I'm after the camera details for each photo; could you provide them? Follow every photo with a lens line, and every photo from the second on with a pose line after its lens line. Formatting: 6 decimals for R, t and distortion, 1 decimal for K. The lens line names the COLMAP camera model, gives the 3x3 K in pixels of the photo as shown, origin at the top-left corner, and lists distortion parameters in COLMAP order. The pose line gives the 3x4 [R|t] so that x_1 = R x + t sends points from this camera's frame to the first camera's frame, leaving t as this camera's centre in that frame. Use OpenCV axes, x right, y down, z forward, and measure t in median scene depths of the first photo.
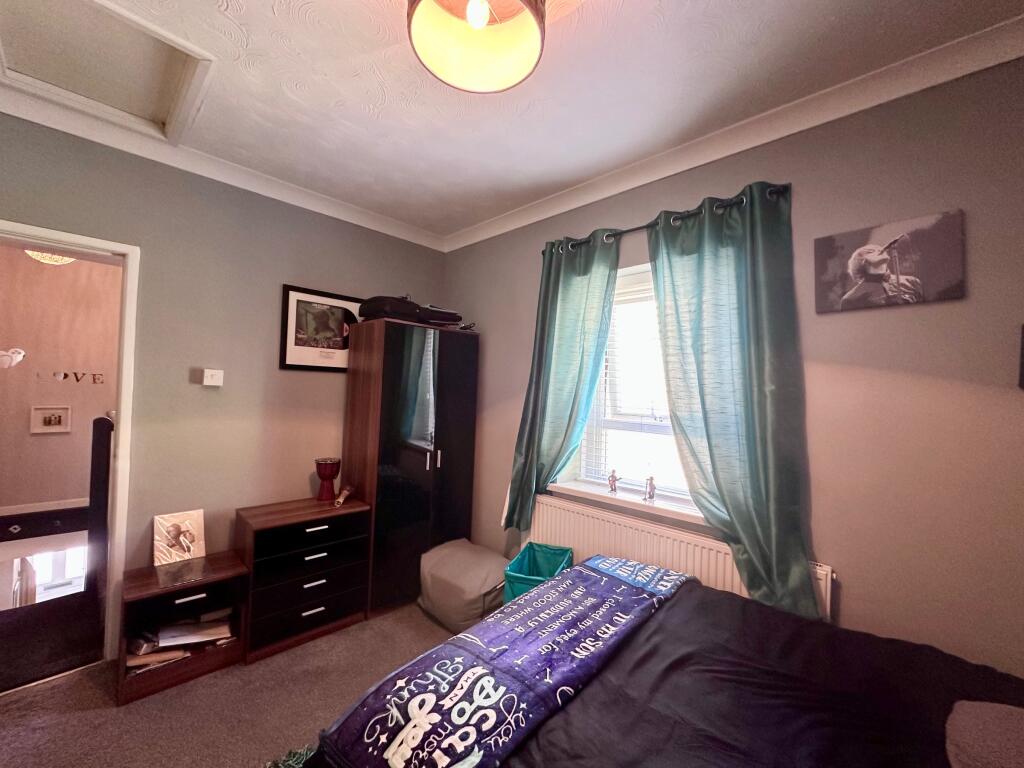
lens RADIAL K [[408.3, 0, 512.0], [0, 408.3, 384.0], [0, 0, 1]] dist [-0.007455, 0.002221]
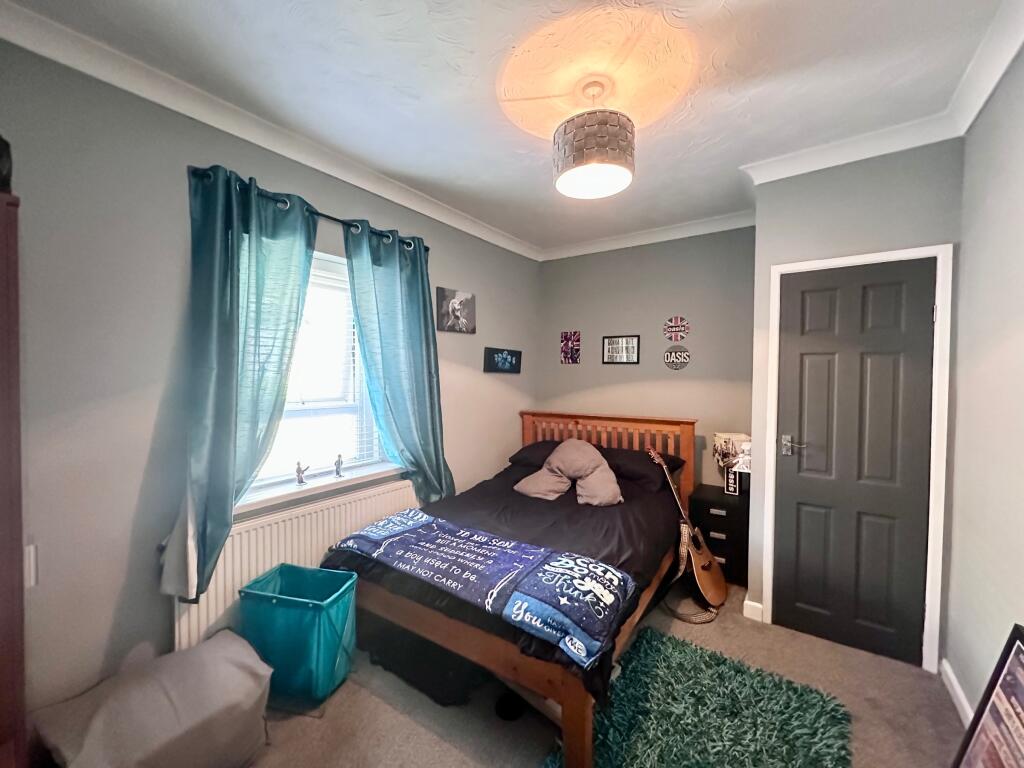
lens RADIAL K [[408.3, 0, 512.0], [0, 408.3, 384.0], [0, 0, 1]] dist [-0.007455, 0.002221]
pose [[-0.129271, -0.057804, 0.989923, -1.160477], [-0.026890, 0.998137, 0.054772, -0.051509], [-0.991245, -0.019538, -0.130584, 1.006997]]
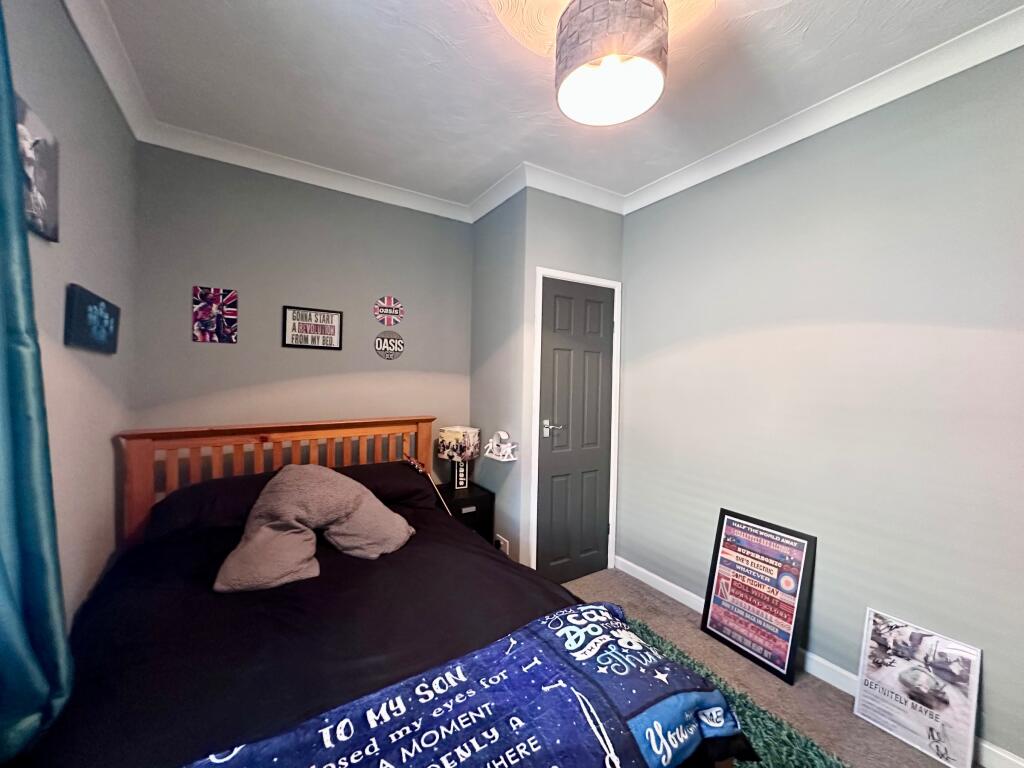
lens RADIAL K [[408.3, 0, 512.0], [0, 408.3, 384.0], [0, 0, 1]] dist [-0.007455, 0.002221]
pose [[-0.966527, -0.049684, 0.251709, -0.102689], [-0.050510, 0.998718, 0.003179, 0.044372], [-0.251544, -0.009641, -0.967798, 1.488696]]
